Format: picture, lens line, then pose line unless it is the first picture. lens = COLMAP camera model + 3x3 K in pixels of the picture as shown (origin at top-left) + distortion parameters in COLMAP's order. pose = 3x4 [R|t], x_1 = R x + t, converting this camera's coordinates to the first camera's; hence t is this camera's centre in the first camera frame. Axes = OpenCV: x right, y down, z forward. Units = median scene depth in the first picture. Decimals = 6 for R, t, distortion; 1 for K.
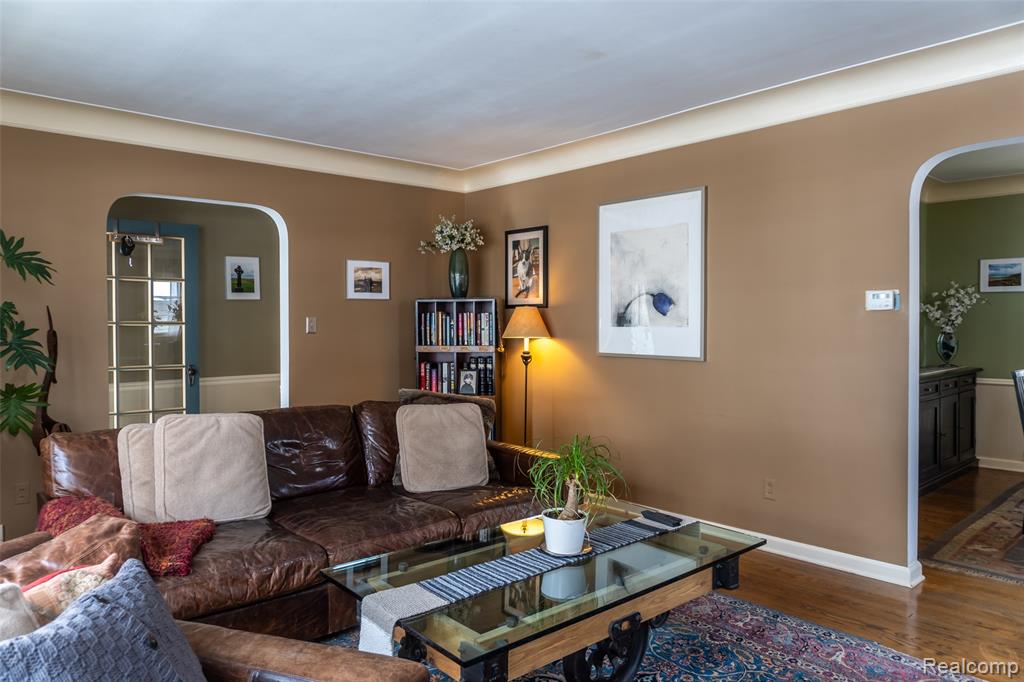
lens RADIAL K [[692.7, 0, 515.9], [0, 692.7, 336.7], [0, 0, 1]] dist [-0.020473, -0.000276]
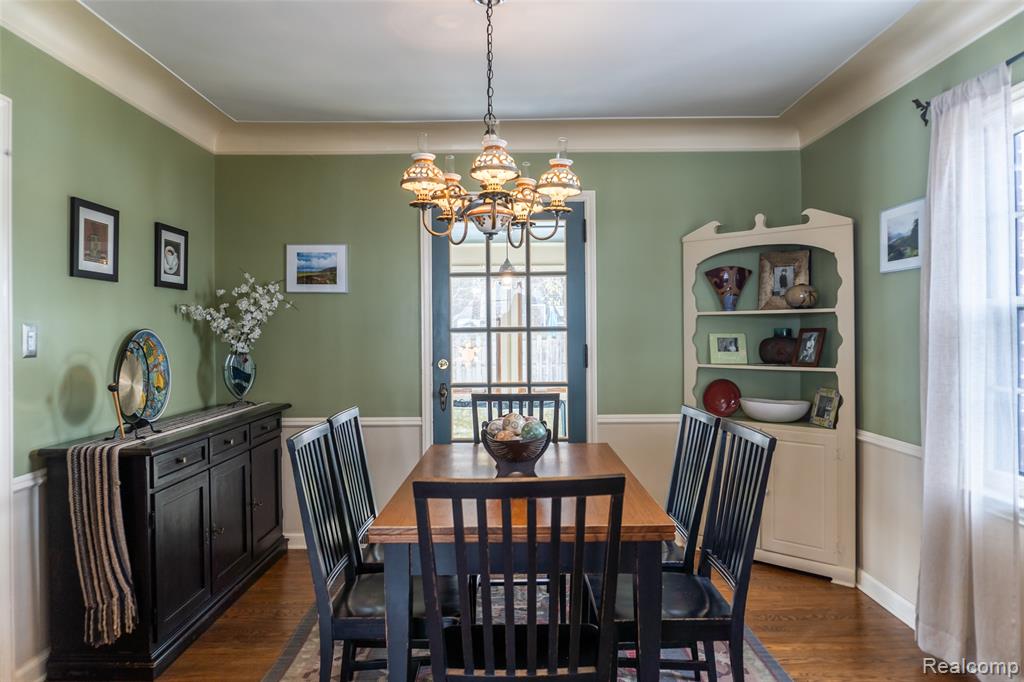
lens RADIAL K [[692.7, 0, 515.4], [0, 692.7, 337.4], [0, 0, 1]] dist [-0.020473, -0.000276]
pose [[0.665709, -0.003982, 0.746200, 0.318024], [0.014553, 0.999865, -0.007648, -0.011227], [-0.746069, 0.015951, 0.665677, 0.376834]]
